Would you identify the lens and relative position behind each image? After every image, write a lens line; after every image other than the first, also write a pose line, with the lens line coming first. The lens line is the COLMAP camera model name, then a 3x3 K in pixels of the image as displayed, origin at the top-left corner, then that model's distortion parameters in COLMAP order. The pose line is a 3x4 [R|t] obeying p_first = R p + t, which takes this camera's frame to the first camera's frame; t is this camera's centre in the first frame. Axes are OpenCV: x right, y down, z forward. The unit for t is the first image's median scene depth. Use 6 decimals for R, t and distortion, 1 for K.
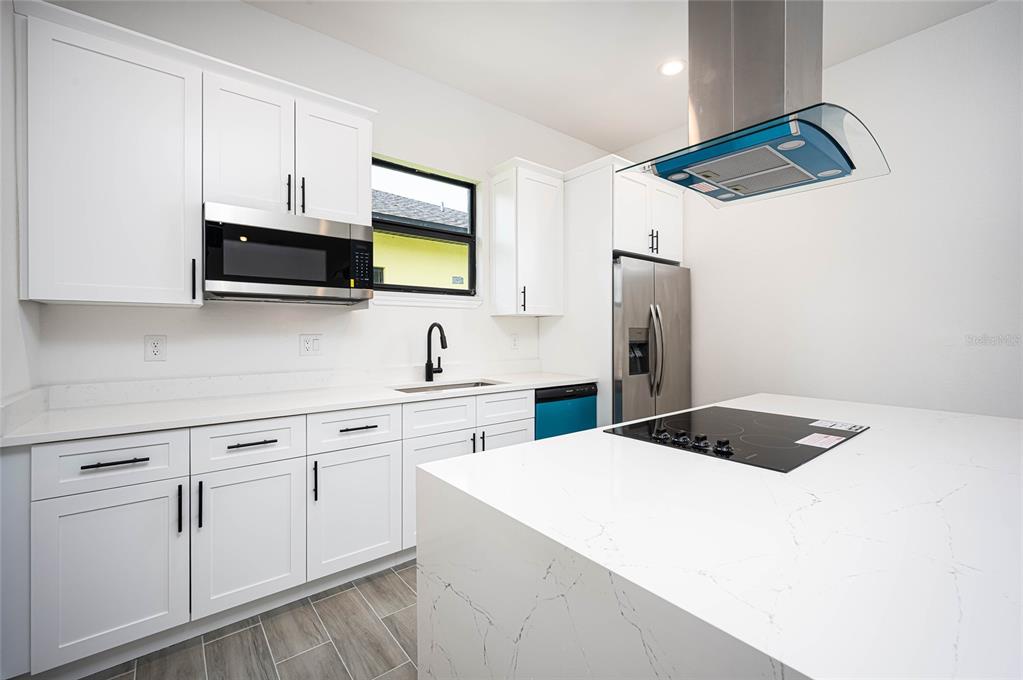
lens RADIAL K [[432.8, 0, 513.6], [0, 432.8, 331.2], [0, 0, 1]] dist [-0.000822, -0.000229]
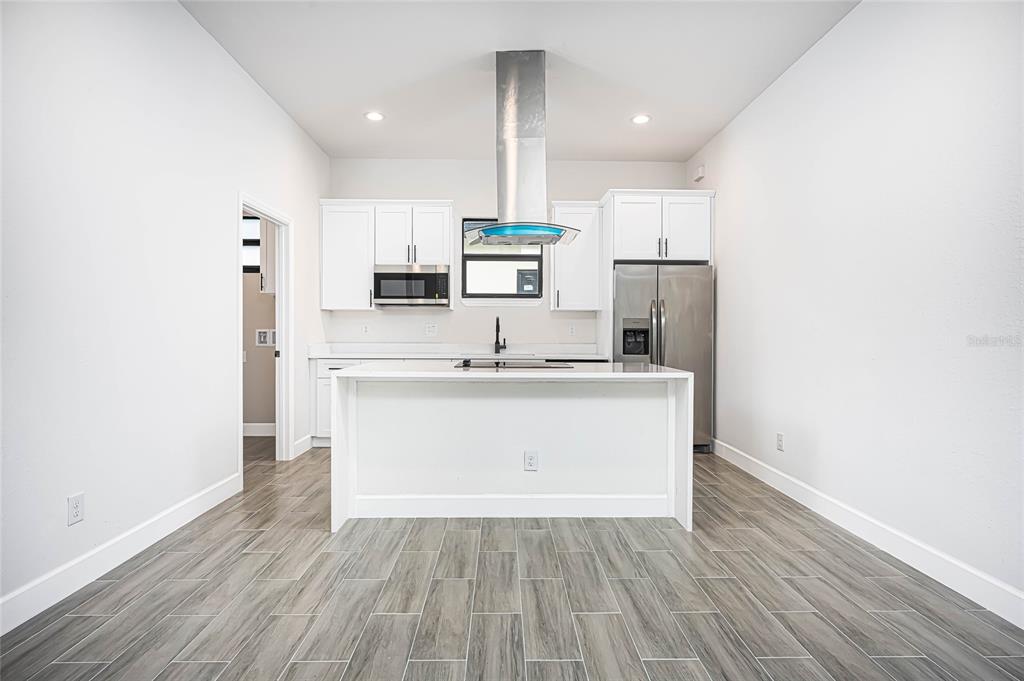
lens RADIAL K [[519.7, 0, 512.0], [0, 519.7, 340.5], [0, 0, 1]] dist [0.000106, -0.000489]
pose [[0.793539, 0.011206, -0.608416, 1.062355], [-0.002995, 0.999890, 0.014509, 0.041948], [0.608512, -0.009691, 0.793486, -0.510950]]
